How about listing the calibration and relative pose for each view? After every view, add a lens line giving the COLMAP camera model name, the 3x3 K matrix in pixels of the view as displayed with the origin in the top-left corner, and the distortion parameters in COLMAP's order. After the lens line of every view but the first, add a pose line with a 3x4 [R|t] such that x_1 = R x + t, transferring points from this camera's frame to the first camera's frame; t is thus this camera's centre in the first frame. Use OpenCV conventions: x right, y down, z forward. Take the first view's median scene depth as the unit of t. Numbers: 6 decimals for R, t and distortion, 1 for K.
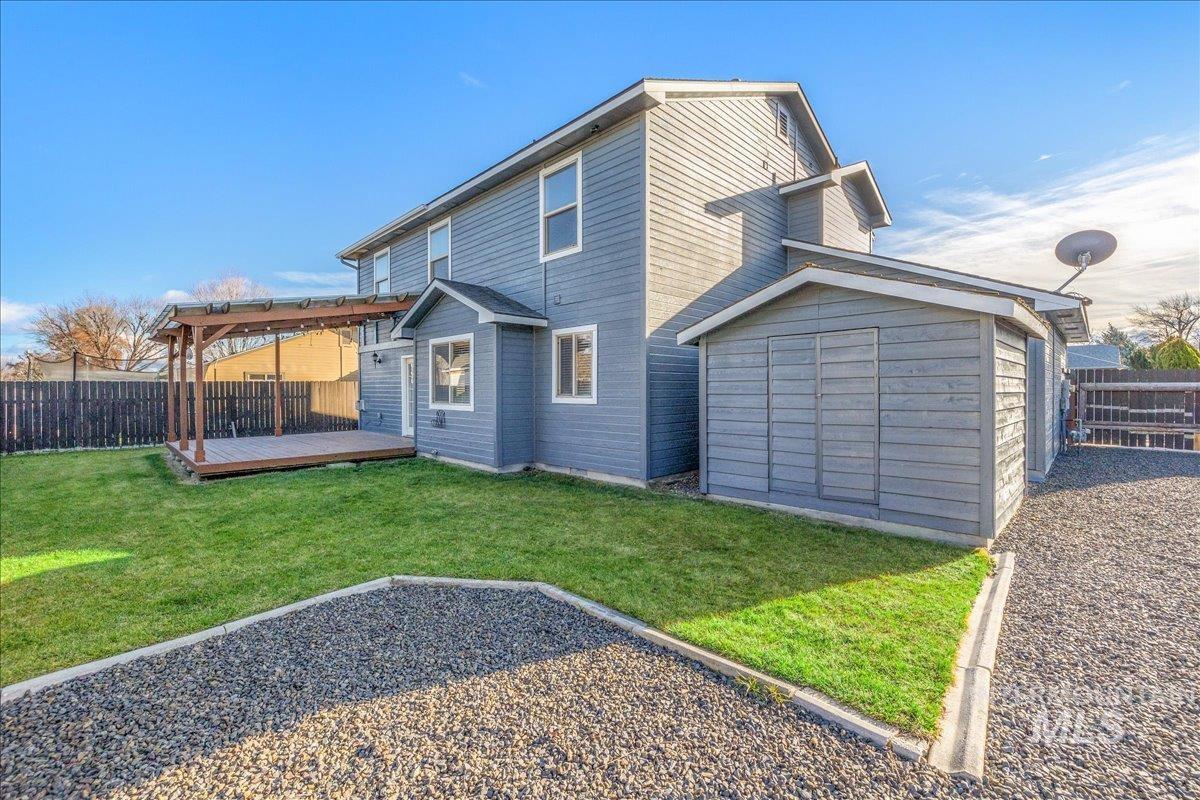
lens RADIAL K [[502.0, 0, 598.9], [0, 502.0, 394.5], [0, 0, 1]] dist [-0.000620, -0.000167]
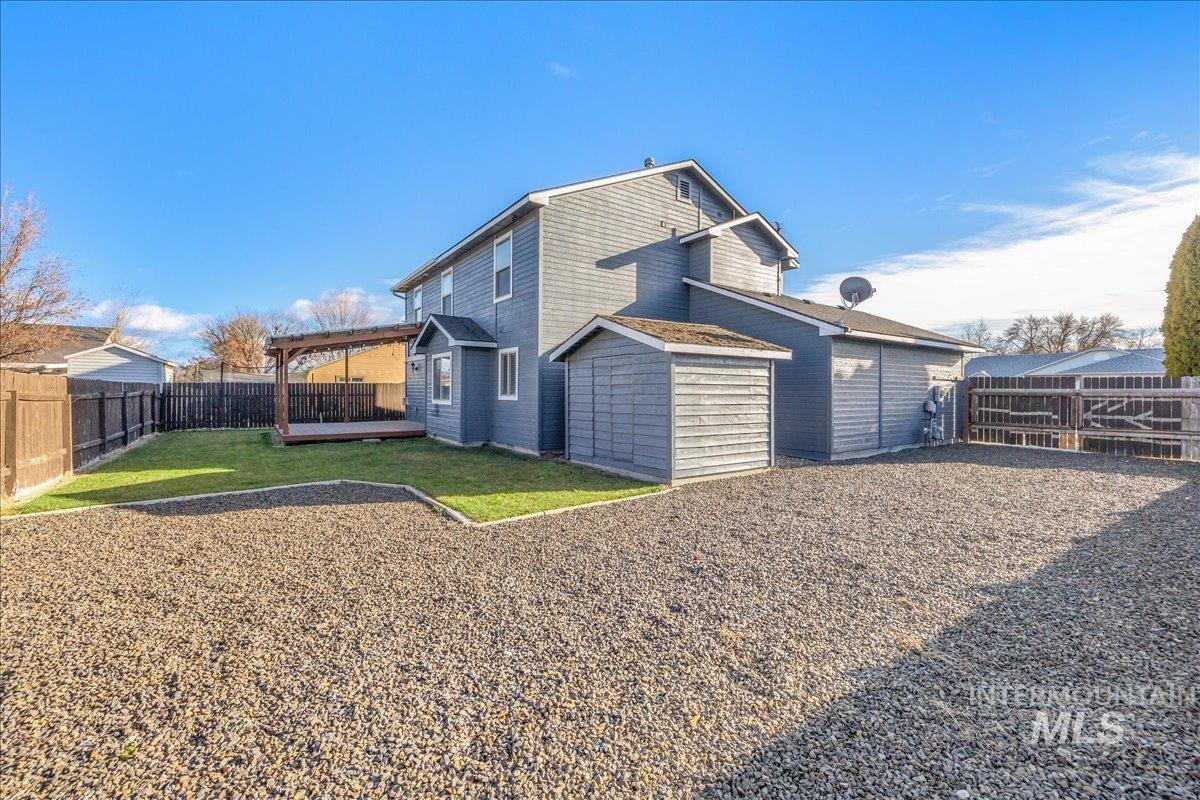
lens RADIAL K [[505.0, 0, 600.5], [0, 505.0, 395.1], [0, 0, 1]] dist [-0.002558, -0.000412]
pose [[0.985366, 0.009376, -0.170195, 0.390759], [-0.009765, 0.999951, -0.001449, 0.002128], [0.170173, 0.003090, 0.985409, -0.345165]]
